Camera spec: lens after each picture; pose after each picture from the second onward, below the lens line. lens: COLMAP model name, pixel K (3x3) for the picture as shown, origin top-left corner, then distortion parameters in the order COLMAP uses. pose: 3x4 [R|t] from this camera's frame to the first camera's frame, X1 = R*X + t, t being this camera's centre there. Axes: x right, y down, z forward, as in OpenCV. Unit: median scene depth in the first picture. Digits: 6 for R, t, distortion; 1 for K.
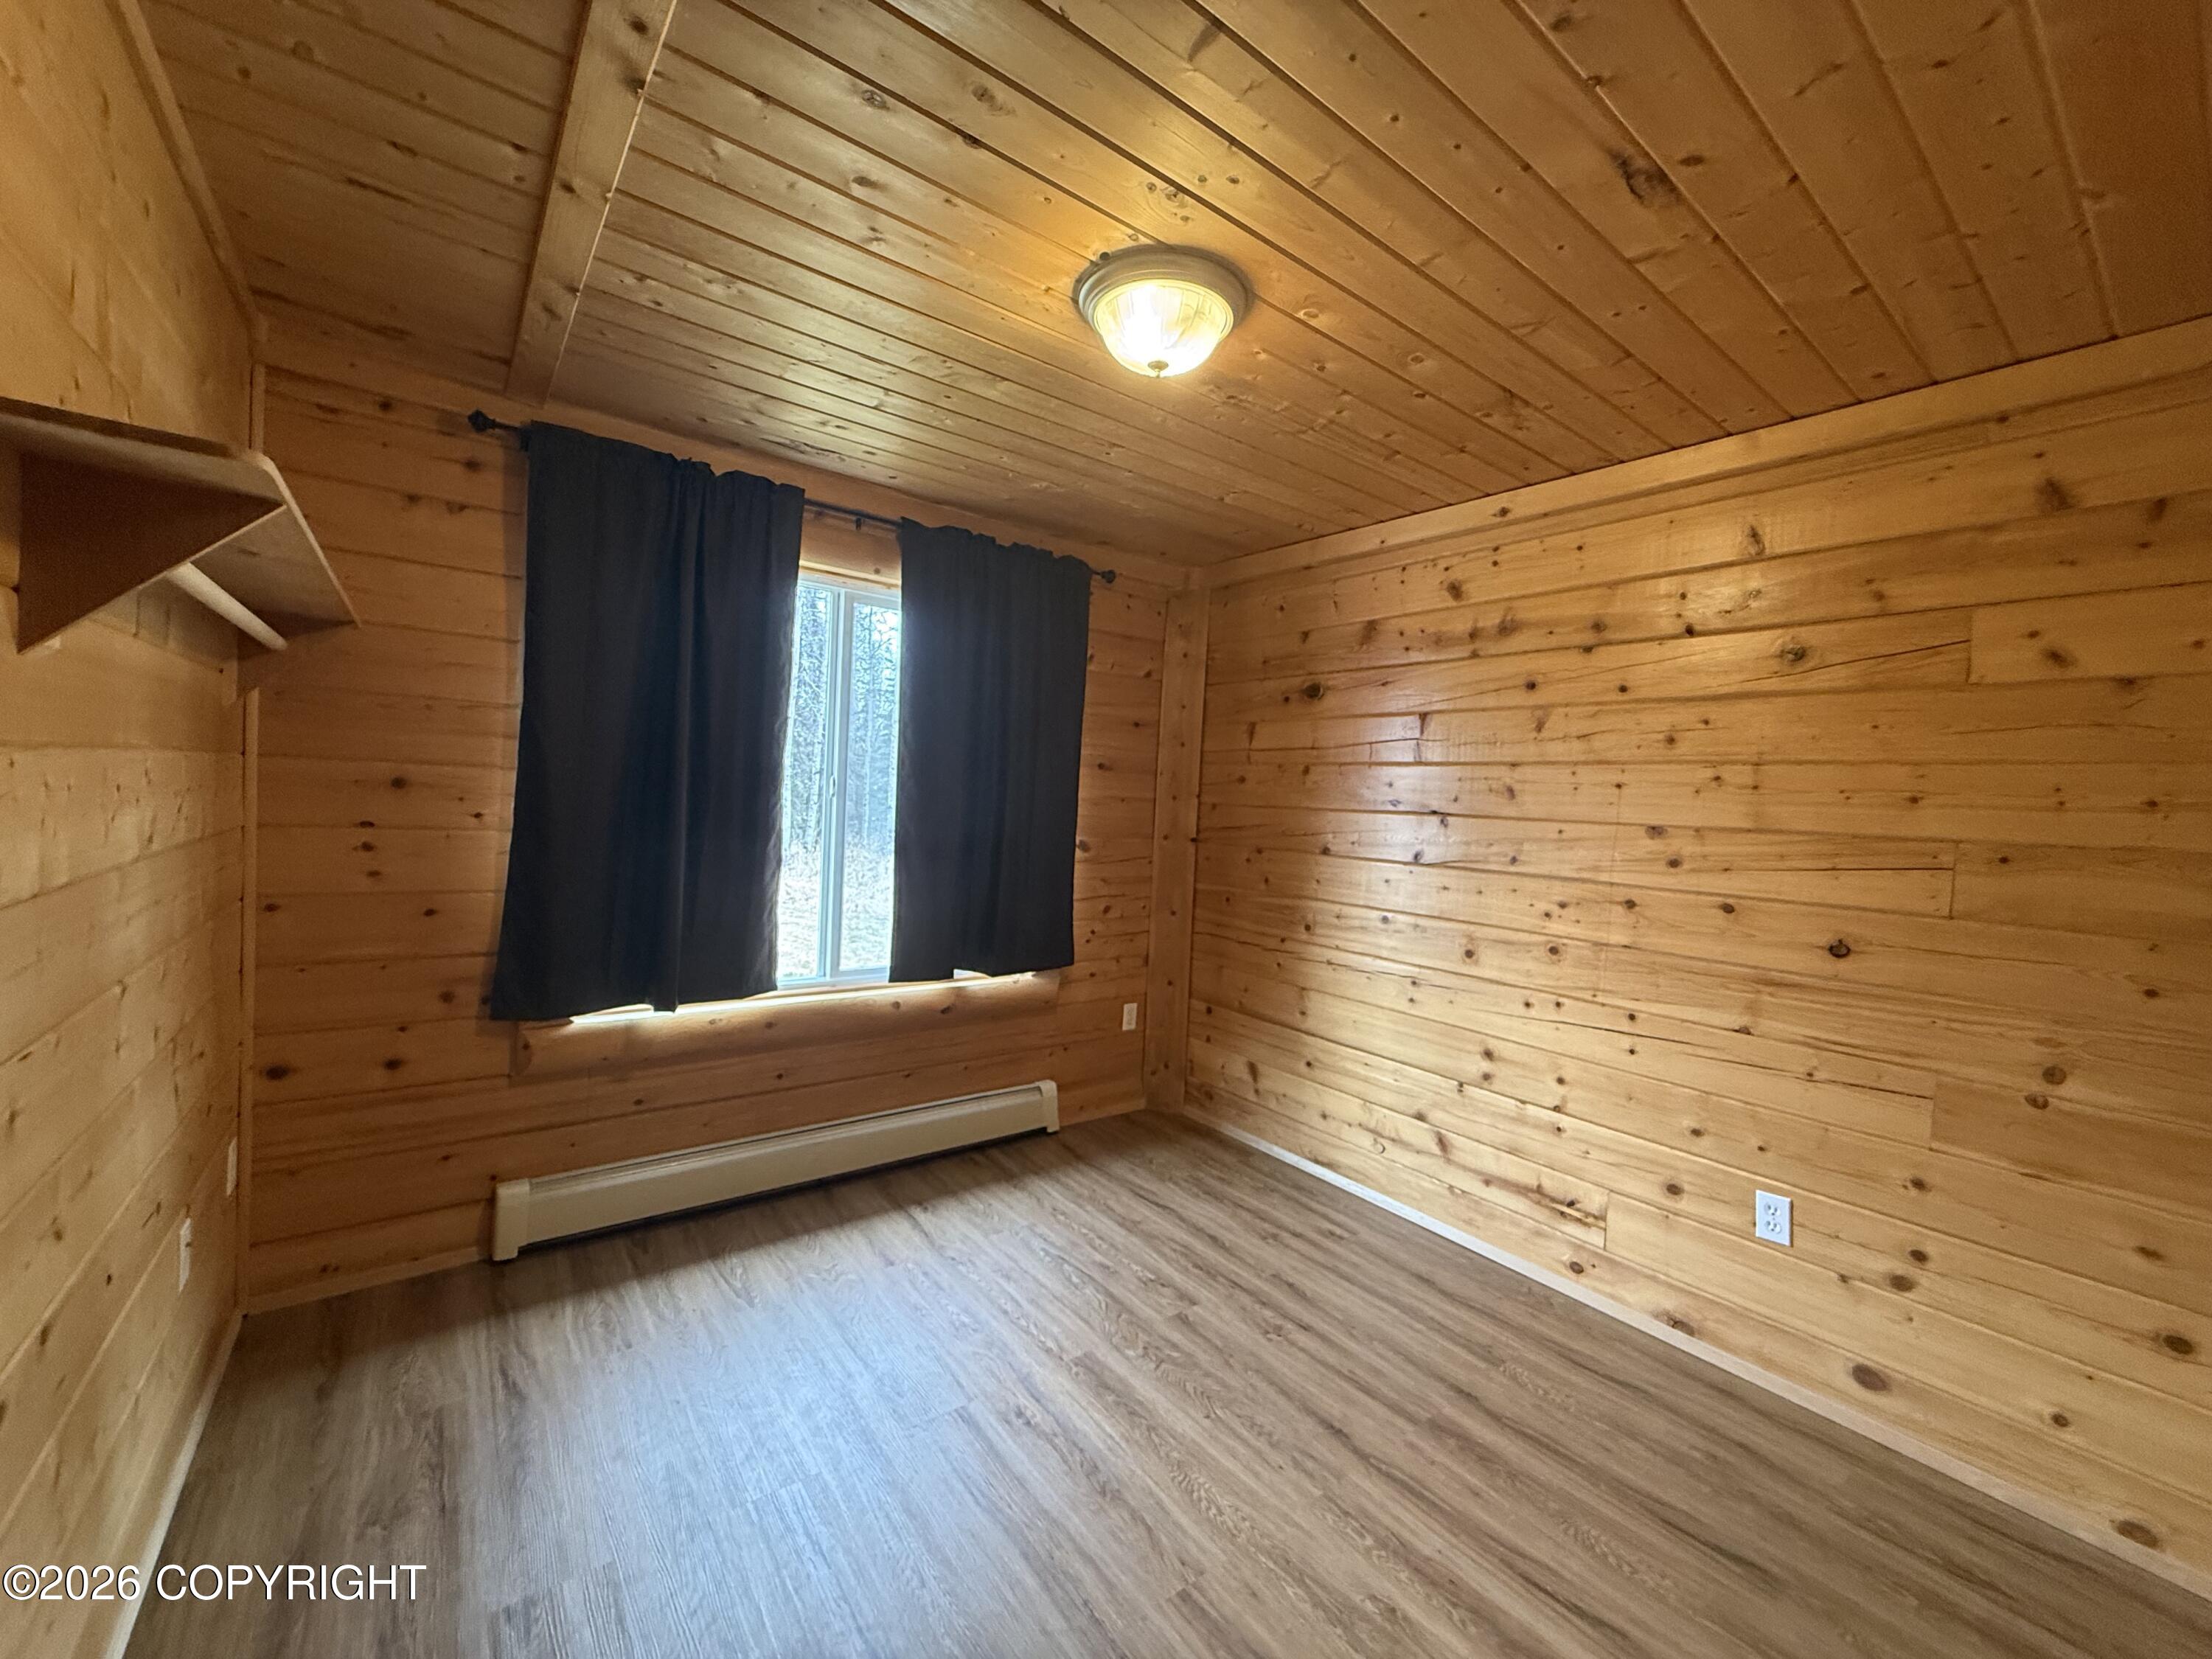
lens RADIAL K [[881.8, 0, 1087.9], [0, 881.8, 825.5], [0, 0, 1]] dist [-0.001722, 0.000060]
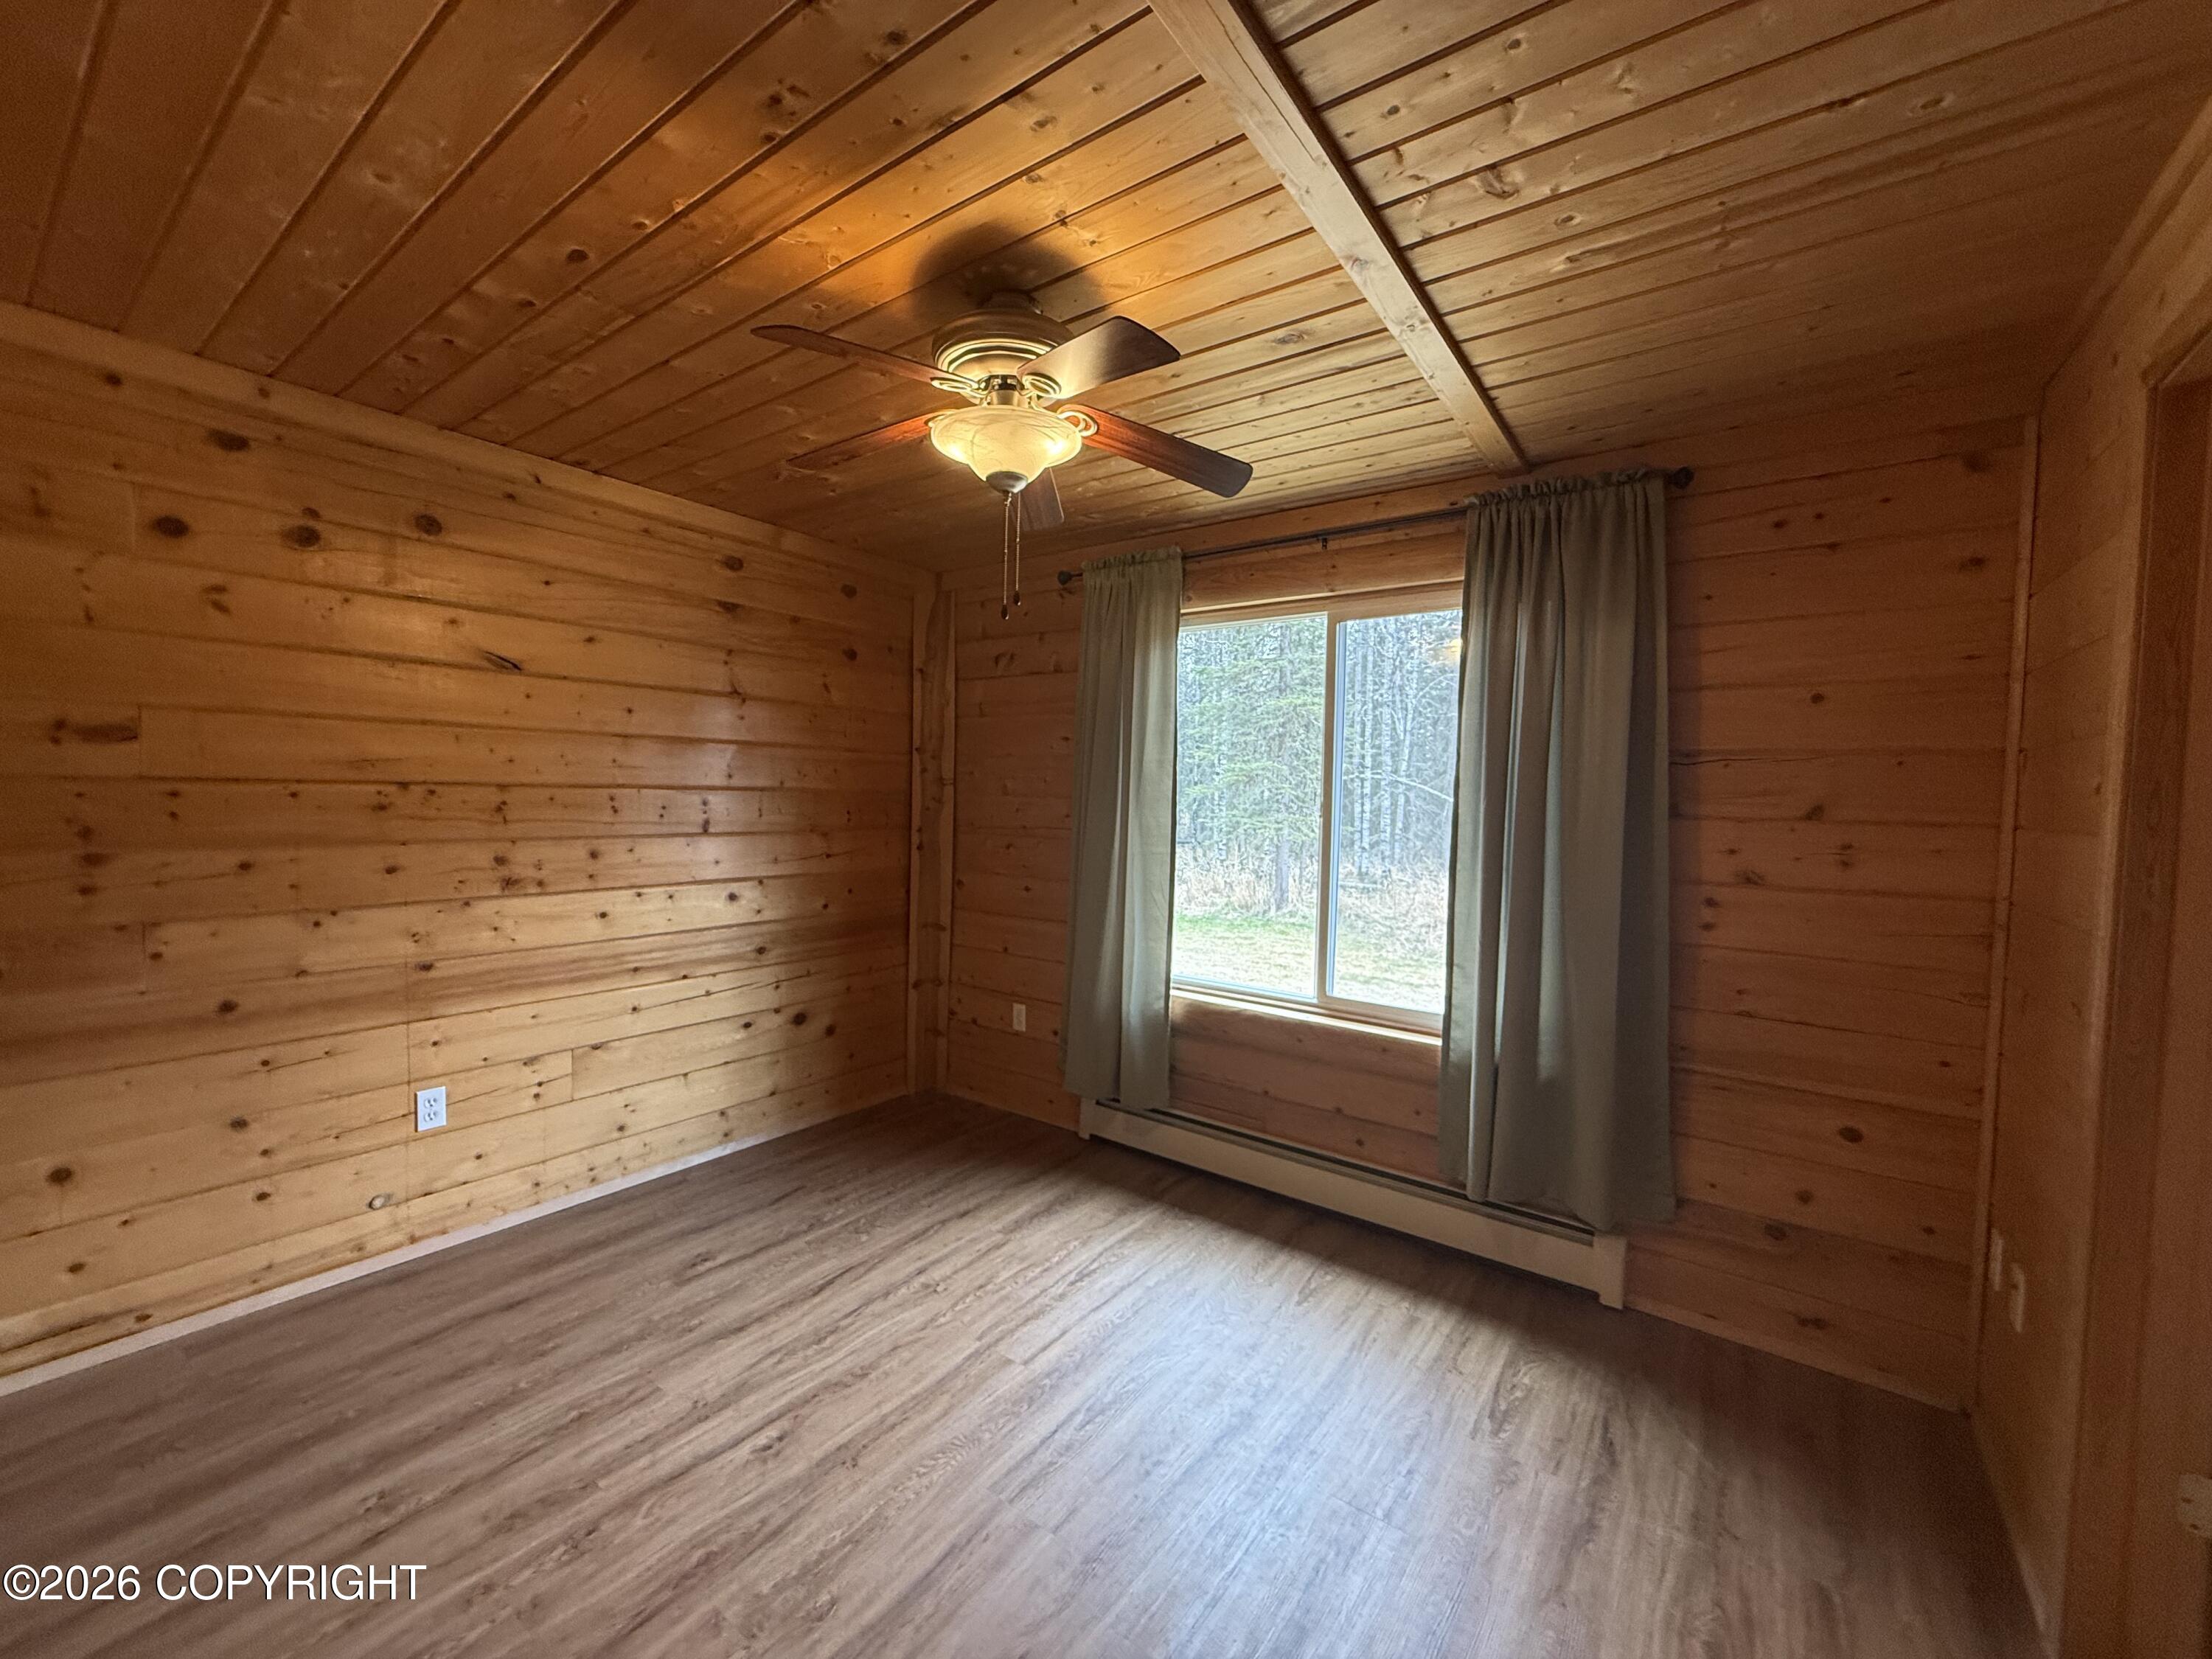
lens RADIAL K [[881.8, 0, 1087.1], [0, 881.8, 828.2], [0, 0, 1]] dist [-0.001722, 0.000060]
pose [[0.290496, -0.009727, -0.956827, 1.106665], [-0.060841, 0.997737, -0.028615, 0.011420], [0.954940, 0.066526, 0.289247, 0.749177]]
